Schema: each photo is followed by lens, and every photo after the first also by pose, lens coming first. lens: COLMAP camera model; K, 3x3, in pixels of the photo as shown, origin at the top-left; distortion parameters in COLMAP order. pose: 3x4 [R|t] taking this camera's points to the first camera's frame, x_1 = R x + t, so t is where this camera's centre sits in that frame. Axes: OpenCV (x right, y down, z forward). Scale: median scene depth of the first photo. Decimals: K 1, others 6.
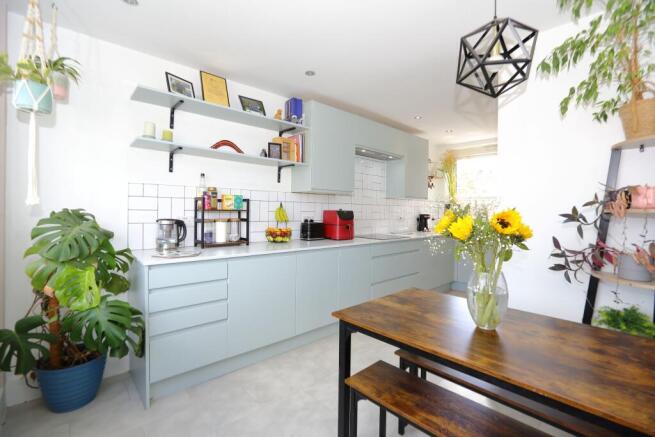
lens RADIAL K [[297.3, 0, 322.2], [0, 297.3, 215.2], [0, 0, 1]] dist [-0.027862, 0.002400]
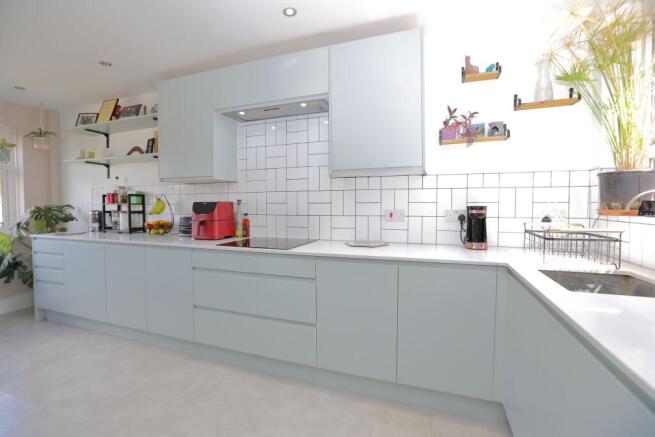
lens RADIAL K [[297.3, 0, 326.8], [0, 297.3, 216.3], [0, 0, 1]] dist [-0.027862, 0.002400]
pose [[0.457954, 0.026176, -0.888591, 1.013744], [-0.000254, 0.999570, 0.029314, -0.001794], [0.888976, -0.013199, 0.457763, 1.045140]]
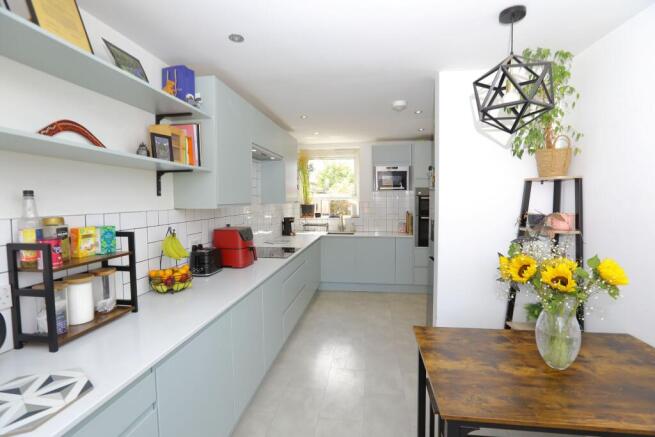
lens RADIAL K [[297.3, 0, 326.7], [0, 297.3, 218.8], [0, 0, 1]] dist [-0.027862, 0.002400]
pose [[0.773837, -0.063322, 0.630211, -0.288057], [0.031177, 0.997592, 0.061953, -0.095475], [-0.632617, -0.028293, 0.773948, 0.305089]]
